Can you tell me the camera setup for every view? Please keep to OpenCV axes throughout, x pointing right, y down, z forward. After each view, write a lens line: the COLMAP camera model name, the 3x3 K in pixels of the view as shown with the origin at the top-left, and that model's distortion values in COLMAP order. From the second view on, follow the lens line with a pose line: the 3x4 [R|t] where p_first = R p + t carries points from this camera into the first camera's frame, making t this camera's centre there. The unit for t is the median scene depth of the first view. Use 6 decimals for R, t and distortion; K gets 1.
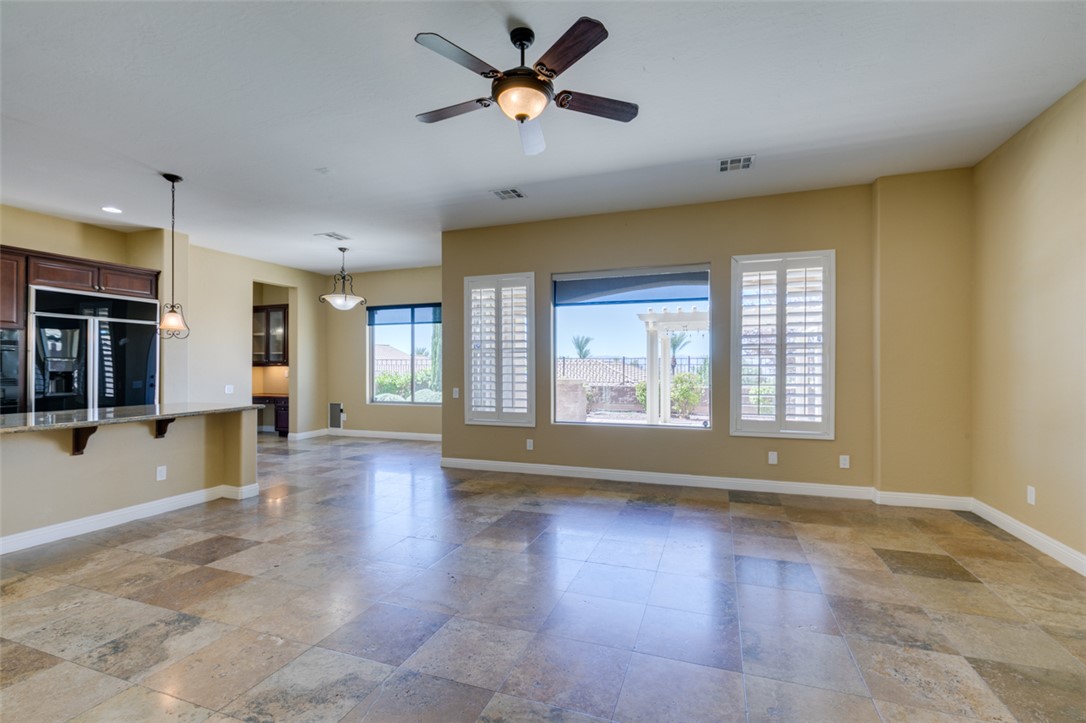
lens RADIAL K [[487.6, 0, 541.3], [0, 487.6, 366.8], [0, 0, 1]] dist [-0.002571, -0.000816]
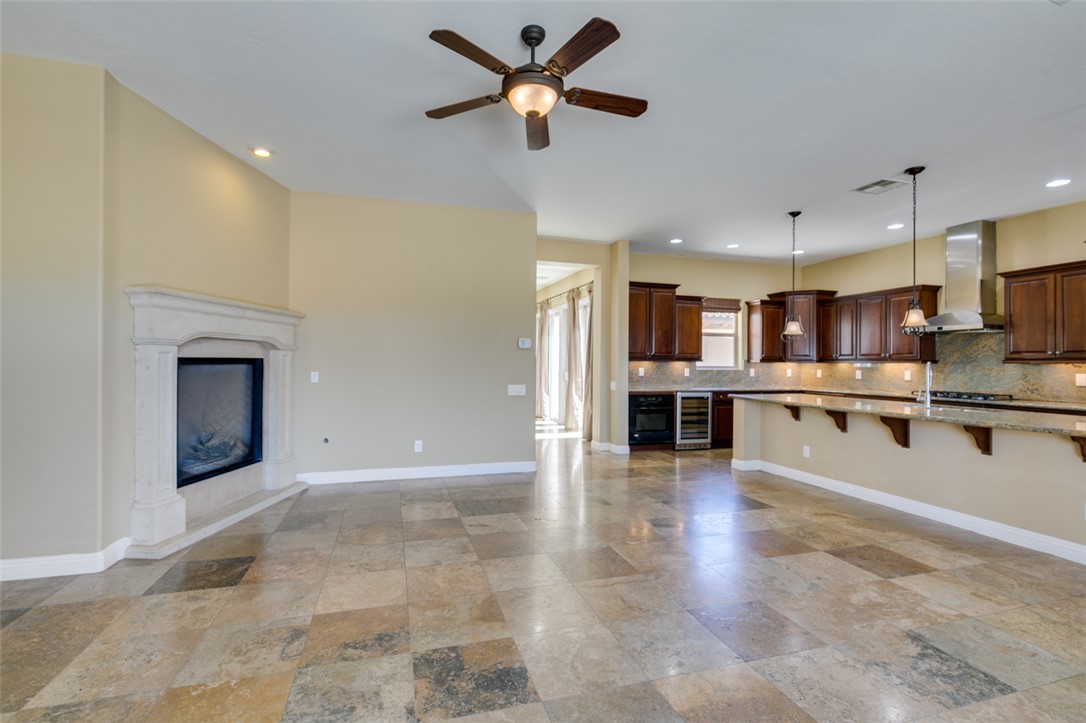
lens RADIAL K [[487.6, 0, 535.7], [0, 487.6, 362.4], [0, 0, 1]] dist [-0.002571, -0.000816]
pose [[-0.805751, -0.006301, -0.592222, 0.518224], [-0.007074, 0.999974, -0.001014, 0.000851], [0.592213, 0.003372, -0.805775, 1.726697]]
